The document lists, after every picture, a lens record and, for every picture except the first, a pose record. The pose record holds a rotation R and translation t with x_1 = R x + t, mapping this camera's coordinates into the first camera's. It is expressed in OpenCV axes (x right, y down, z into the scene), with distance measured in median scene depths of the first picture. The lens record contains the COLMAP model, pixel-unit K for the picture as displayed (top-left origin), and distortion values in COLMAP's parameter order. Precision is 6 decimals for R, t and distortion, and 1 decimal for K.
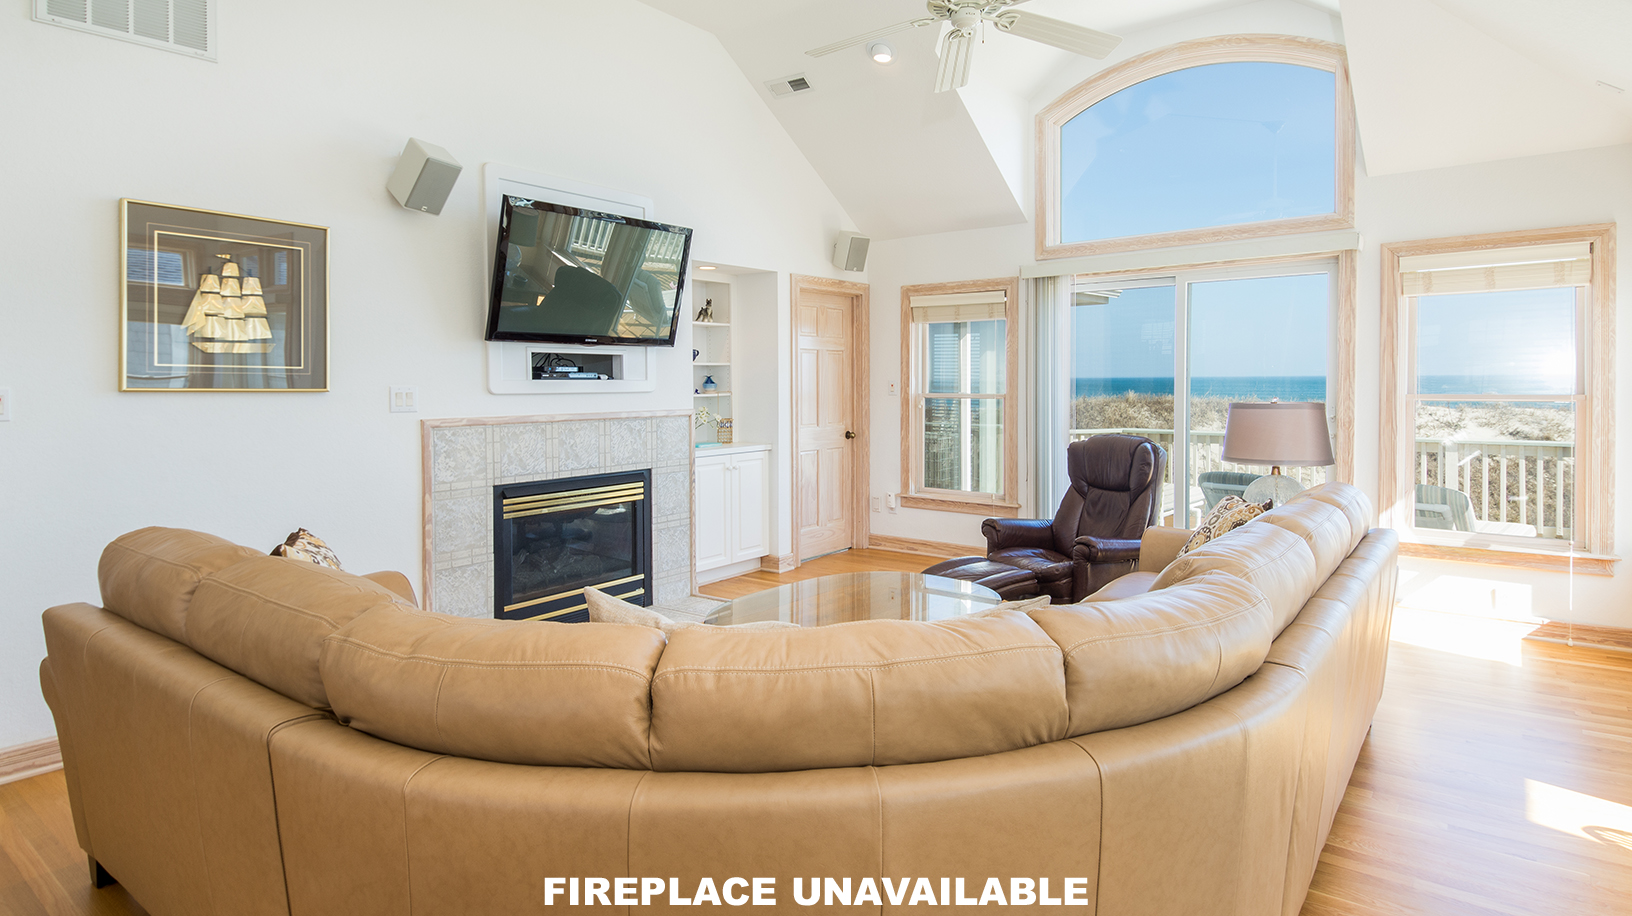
lens RADIAL K [[869.6, 0, 829.6], [0, 869.6, 462.8], [0, 0, 1]] dist [0.025420, -0.004574]
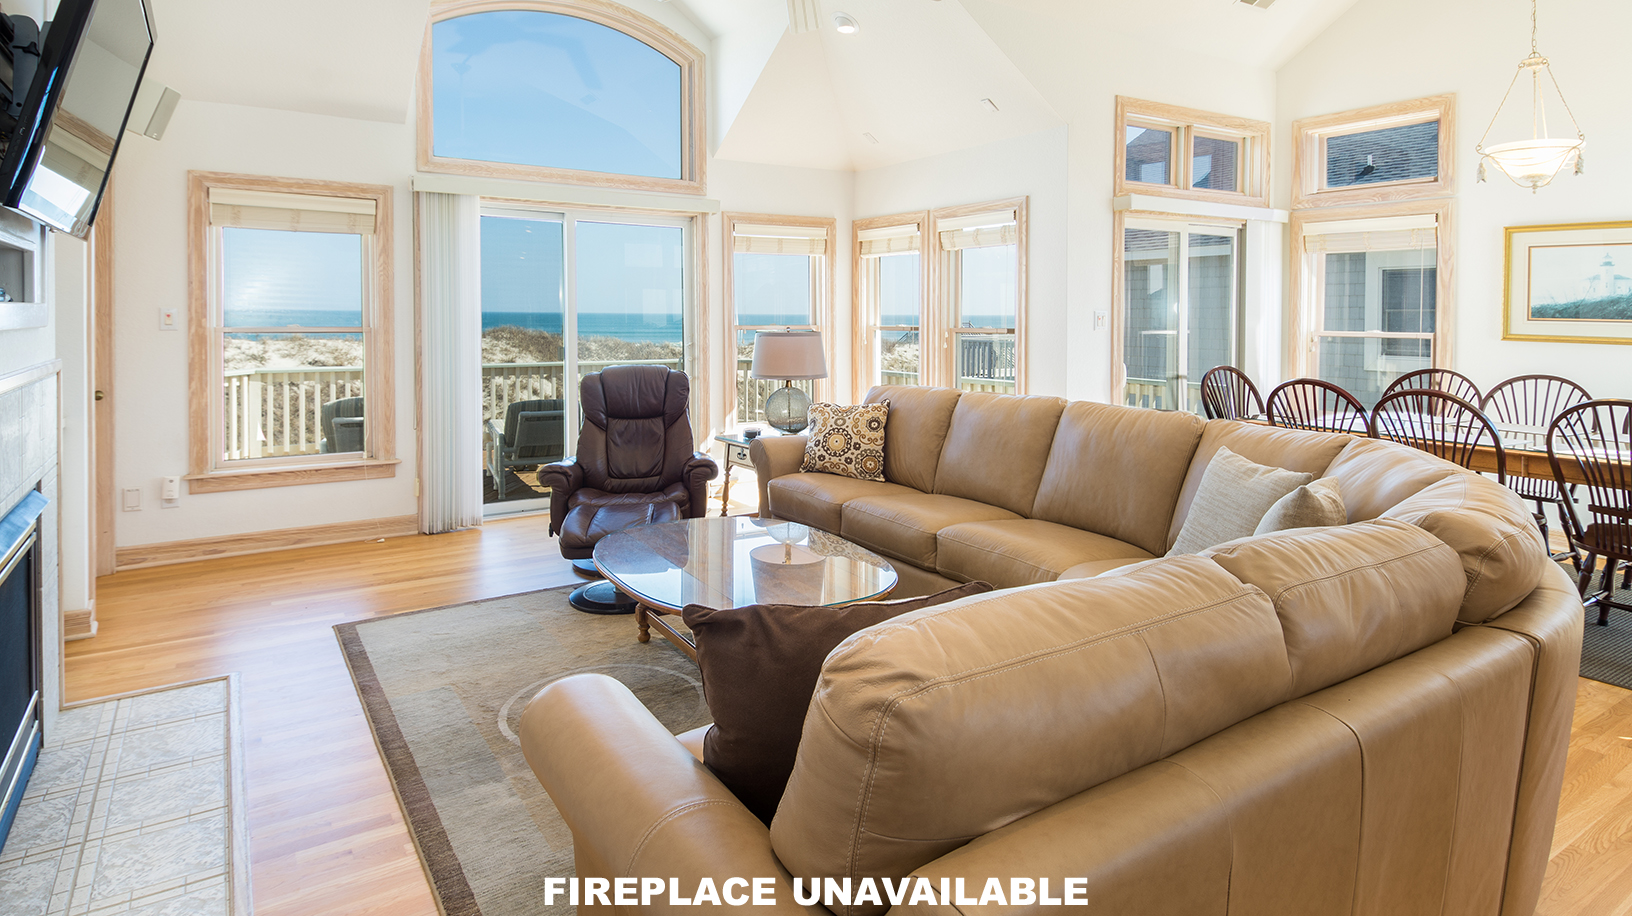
lens RADIAL K [[869.6, 0, 796.7], [0, 869.6, 418.2], [0, 0, 1]] dist [0.025420, -0.004574]
pose [[0.332328, -0.105788, 0.937212, -0.414009], [0.082713, 0.993130, 0.082771, -0.027724], [-0.939530, 0.050012, 0.338795, 0.326241]]
